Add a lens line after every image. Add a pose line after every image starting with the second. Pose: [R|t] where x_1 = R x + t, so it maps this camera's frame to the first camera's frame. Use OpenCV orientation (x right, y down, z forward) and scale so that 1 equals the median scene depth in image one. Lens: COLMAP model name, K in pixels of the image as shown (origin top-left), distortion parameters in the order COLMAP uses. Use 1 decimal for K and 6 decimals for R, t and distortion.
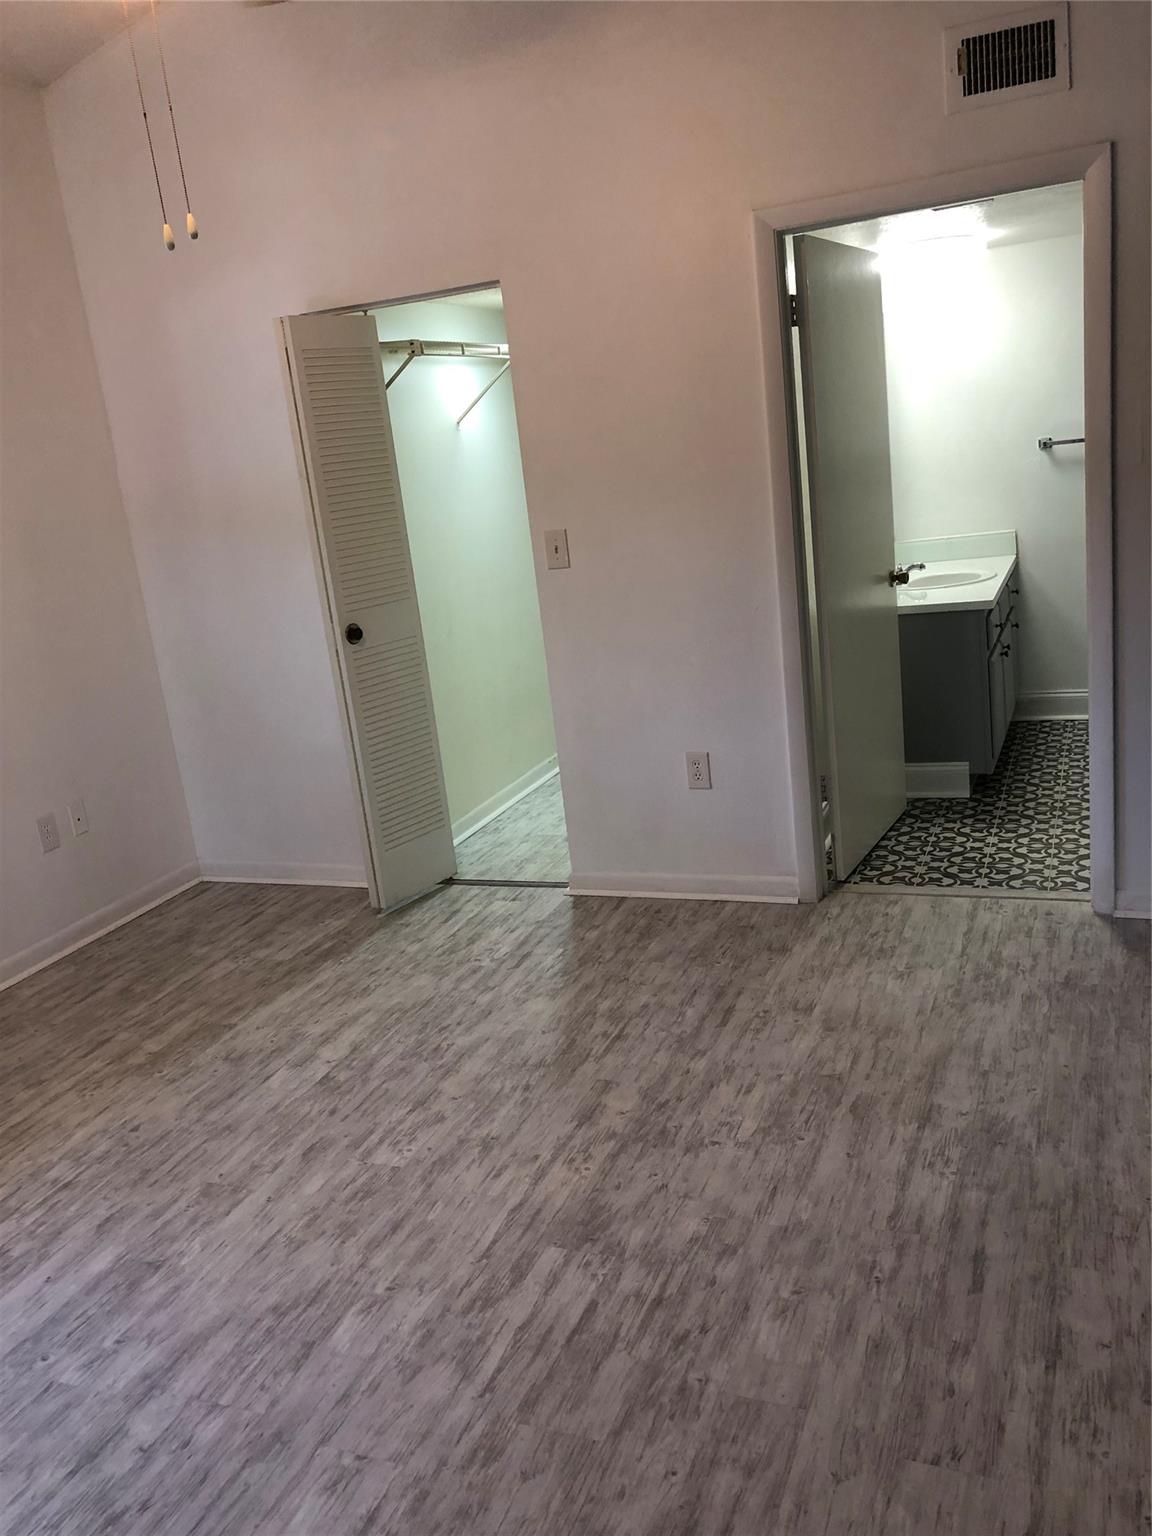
lens RADIAL K [[1286.5, 0, 576.0], [0, 1286.5, 768.0], [0, 0, 1]] dist [0.012898, 0.015131]
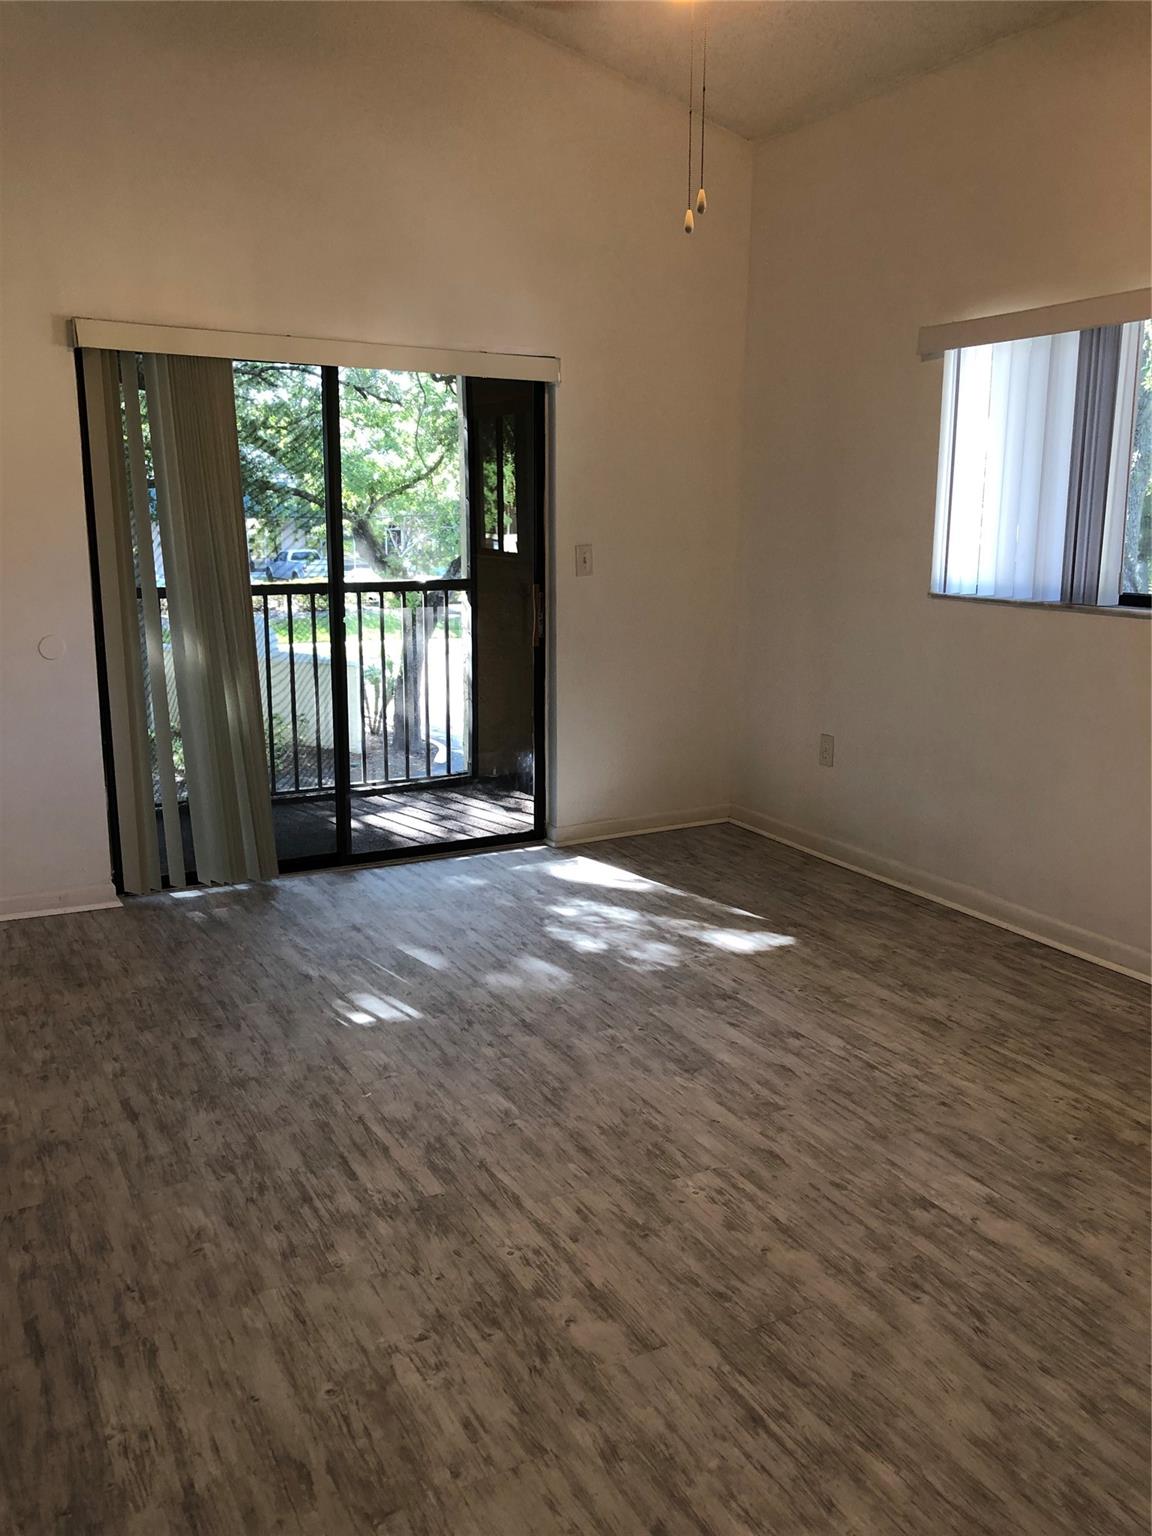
lens RADIAL K [[1286.5, 0, 576.0], [0, 1286.5, 768.0], [0, 0, 1]] dist [0.012898, 0.015131]
pose [[-0.638913, 0.257837, -0.724783, 0.602501], [-0.127736, 0.893522, 0.430467, -0.418155], [0.758600, 0.367612, -0.537948, 1.565987]]
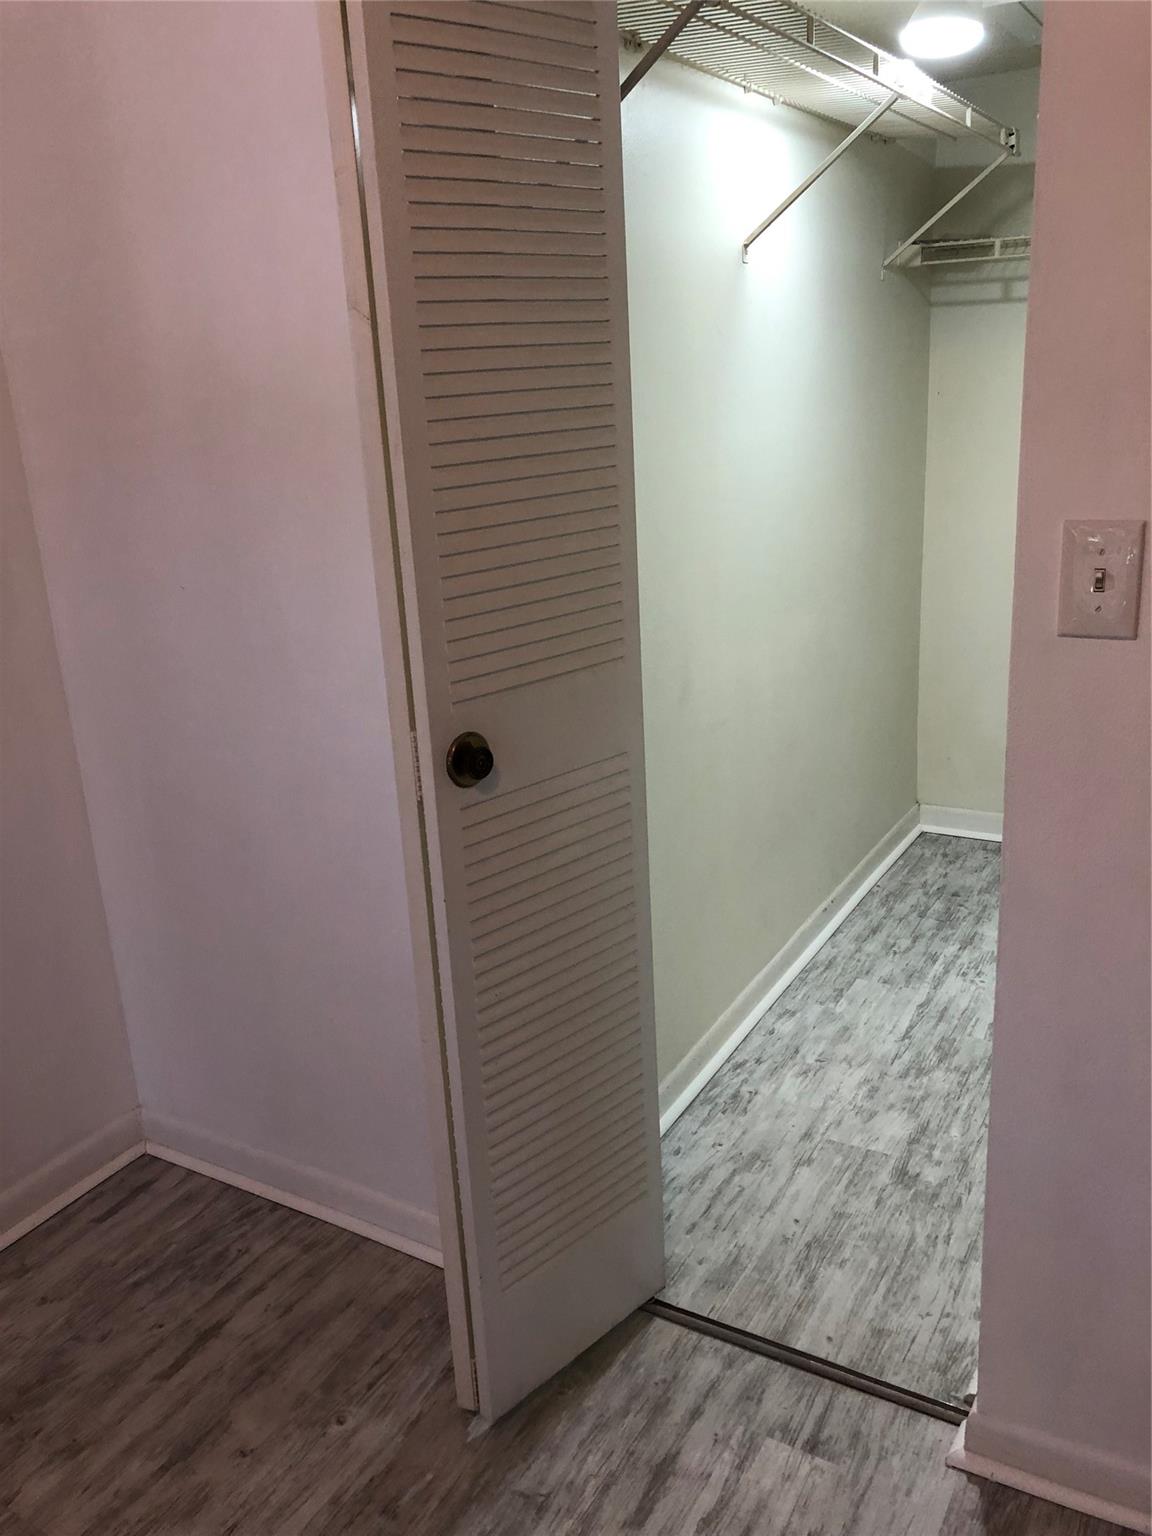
lens RADIAL K [[1286.5, 0, 576.0], [0, 1286.5, 768.0], [0, 0, 1]] dist [0.012898, 0.015131]
pose [[0.989535, 0.094144, -0.109354, -0.030833], [-0.087791, 0.994236, 0.061536, -0.039181], [0.114517, -0.051291, 0.992096, 0.194703]]
